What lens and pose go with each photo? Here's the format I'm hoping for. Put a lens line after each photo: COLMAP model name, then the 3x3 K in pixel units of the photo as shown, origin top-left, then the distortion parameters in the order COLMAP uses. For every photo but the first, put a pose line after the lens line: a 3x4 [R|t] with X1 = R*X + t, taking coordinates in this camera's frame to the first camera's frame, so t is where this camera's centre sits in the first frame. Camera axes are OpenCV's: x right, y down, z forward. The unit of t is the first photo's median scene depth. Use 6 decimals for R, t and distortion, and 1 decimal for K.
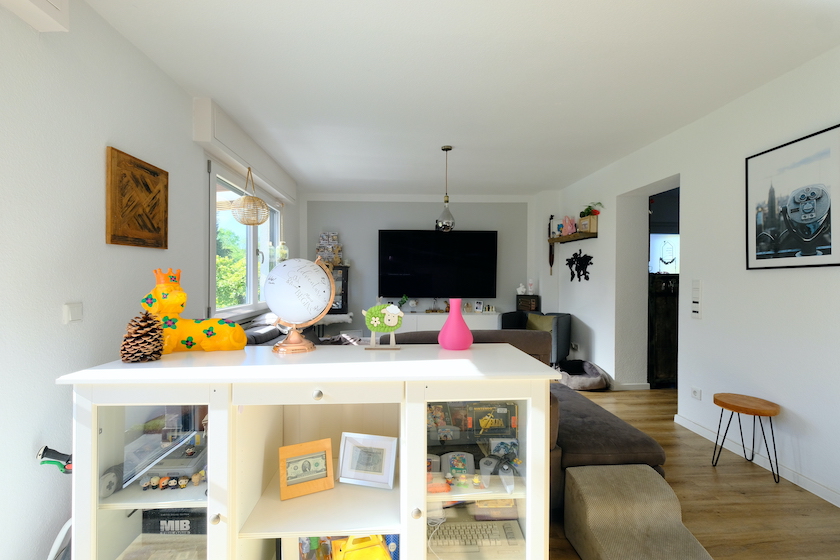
lens RADIAL K [[367.7, 0, 410.0], [0, 367.7, 280.1], [0, 0, 1]] dist [-0.000235, 0.000177]
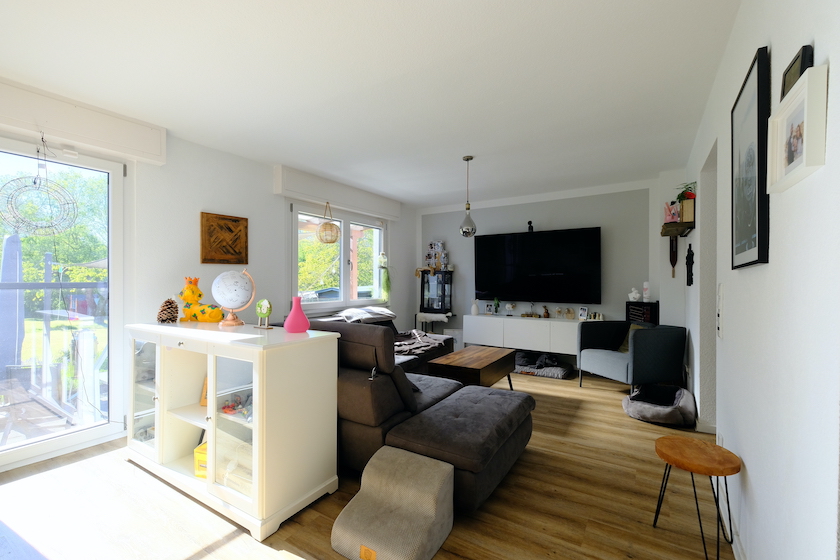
lens RADIAL K [[367.7, 0, 410.0], [0, 367.7, 280.1], [0, 0, 1]] dist [-0.000235, 0.000177]
pose [[0.812307, -0.003847, -0.583217, 0.908663], [-0.001644, 0.999959, -0.008886, -0.000052], [0.583227, 0.008177, 0.812268, 0.079922]]
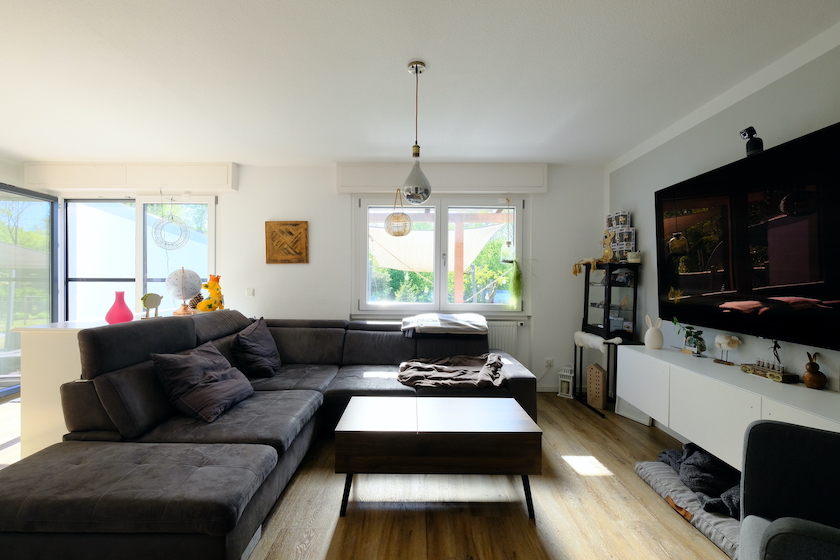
lens RADIAL K [[367.7, 0, 410.0], [0, 367.7, 280.1], [0, 0, 1]] dist [-0.000235, 0.000177]
pose [[-0.062746, -0.005375, -0.998015, 1.118753], [-0.016049, 0.999862, -0.004376, -0.001972], [0.997901, 0.015742, -0.062823, 1.626002]]
